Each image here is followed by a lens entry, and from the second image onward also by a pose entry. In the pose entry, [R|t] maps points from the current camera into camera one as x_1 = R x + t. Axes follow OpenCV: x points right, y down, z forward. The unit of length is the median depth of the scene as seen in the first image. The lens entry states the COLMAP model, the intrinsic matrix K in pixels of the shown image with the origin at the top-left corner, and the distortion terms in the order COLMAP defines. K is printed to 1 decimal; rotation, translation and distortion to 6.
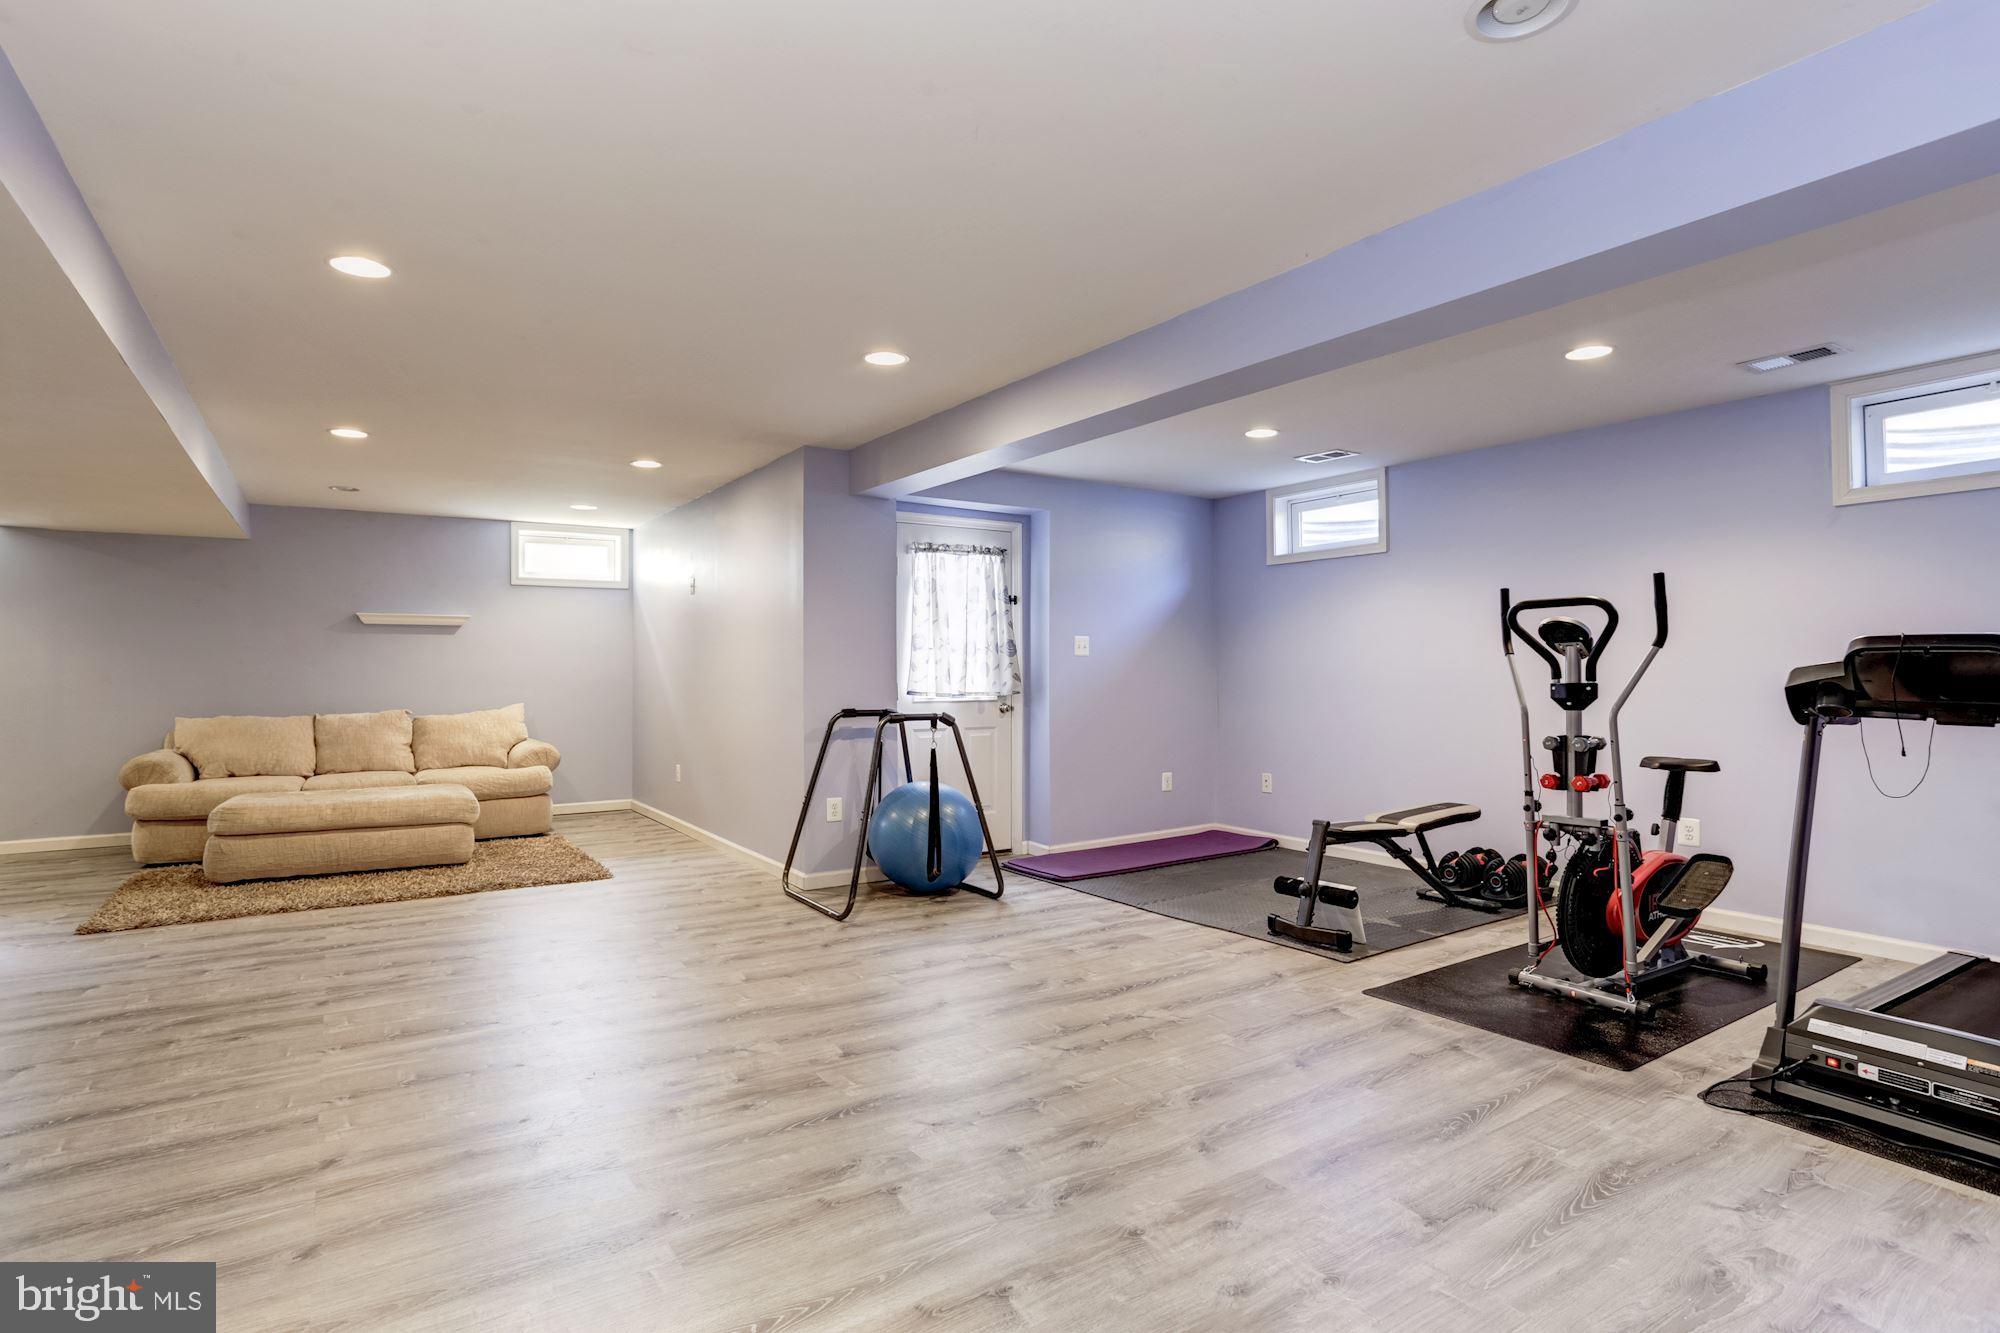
lens RADIAL K [[985.9, 0, 1001.7], [0, 985.9, 661.7], [0, 0, 1]] dist [-0.002724, 0.000383]
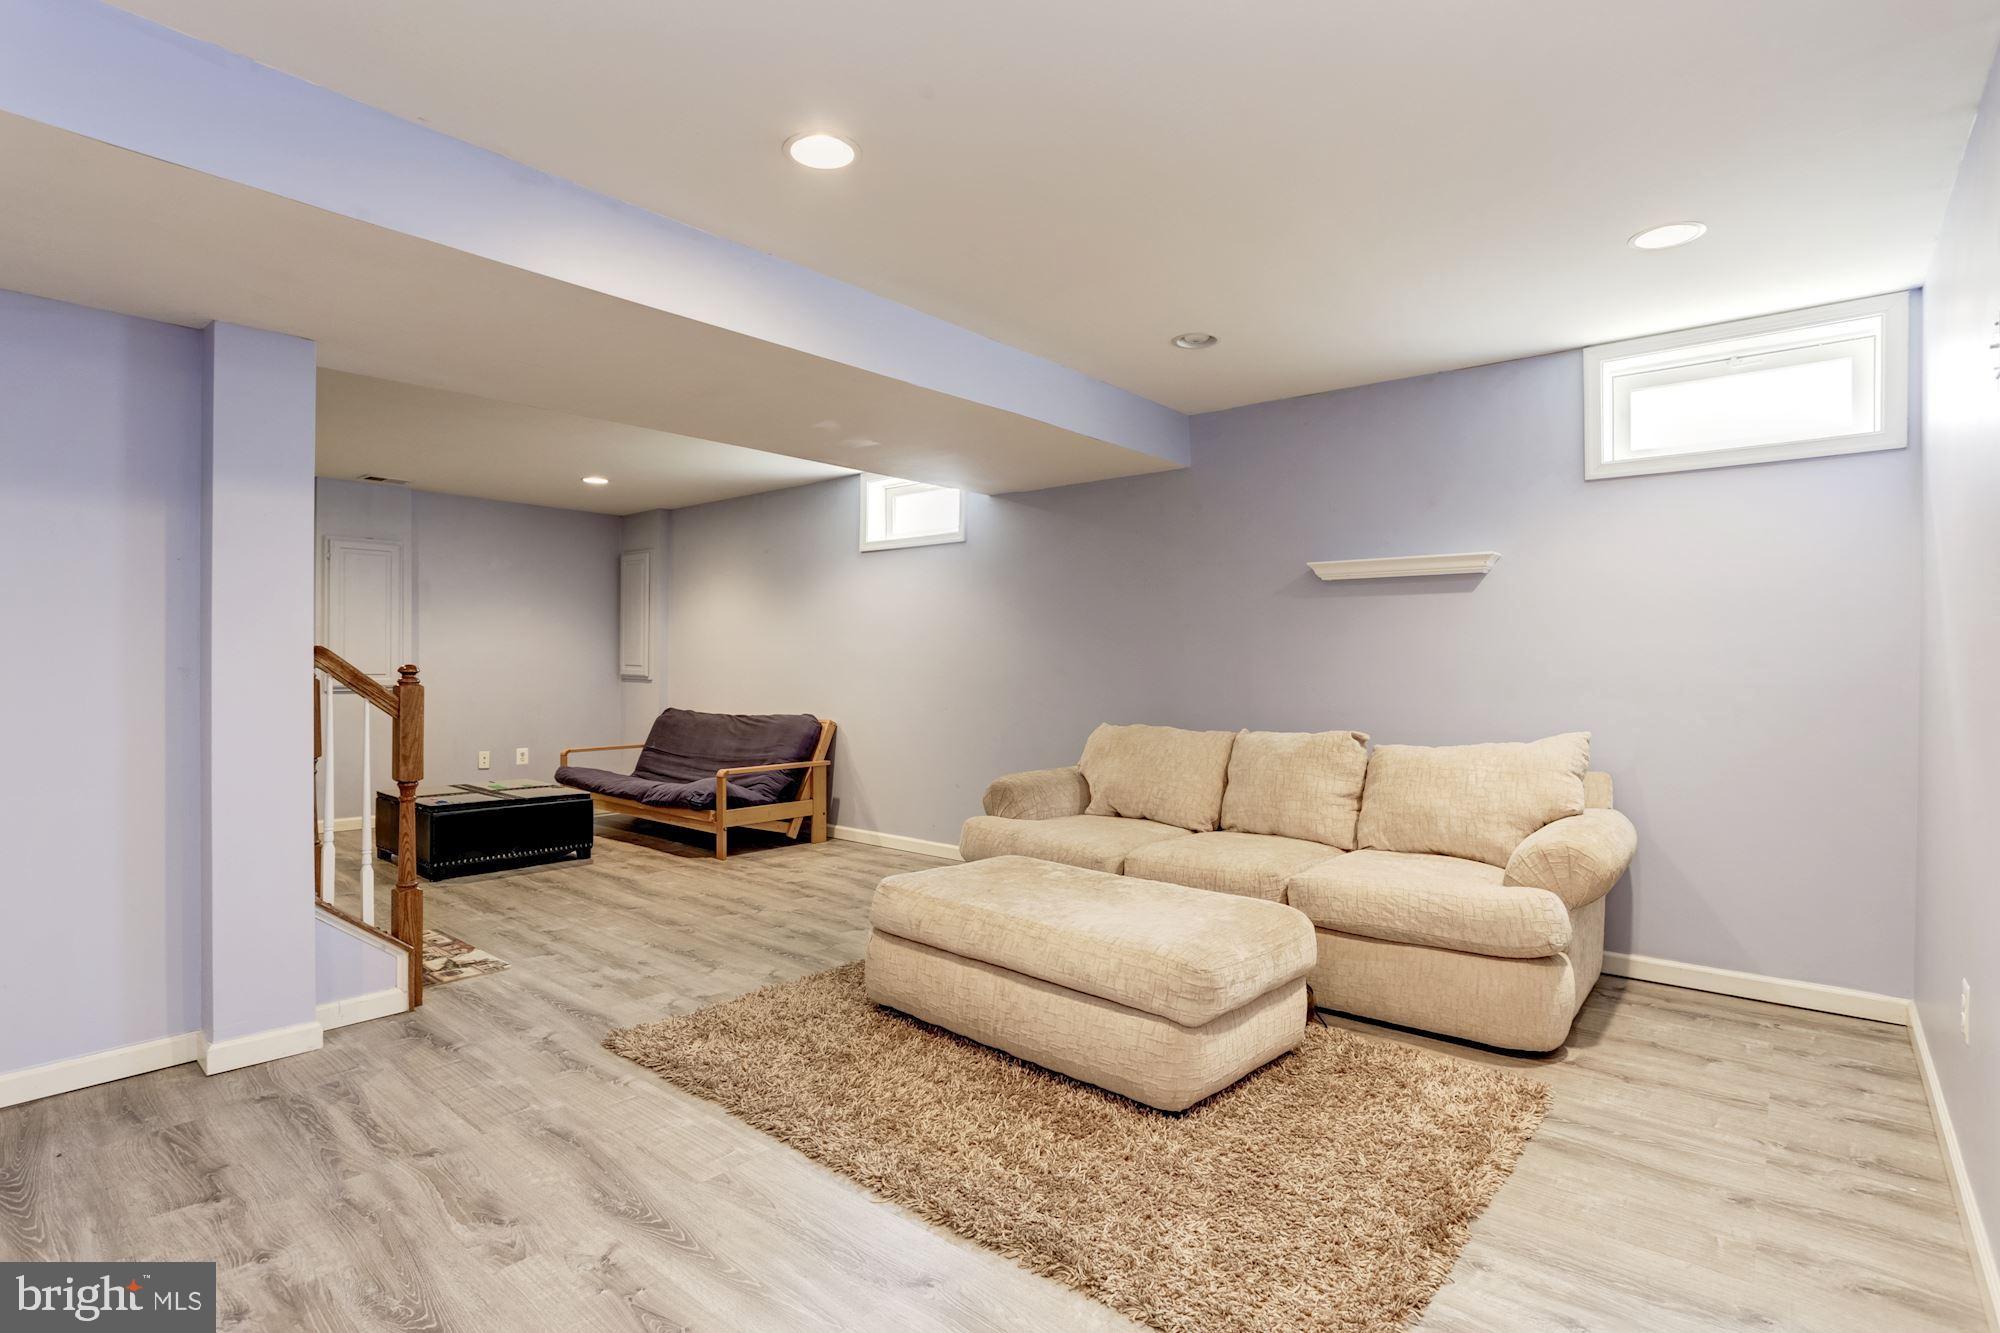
lens RADIAL K [[985.9, 0, 999.8], [0, 985.9, 667.5], [0, 0, 1]] dist [-0.002724, 0.000383]
pose [[0.286064, 0.001169, -0.958210, -0.135513], [0.004277, 0.999988, 0.002497, 0.010563], [0.958201, -0.004813, 0.286056, 0.653603]]
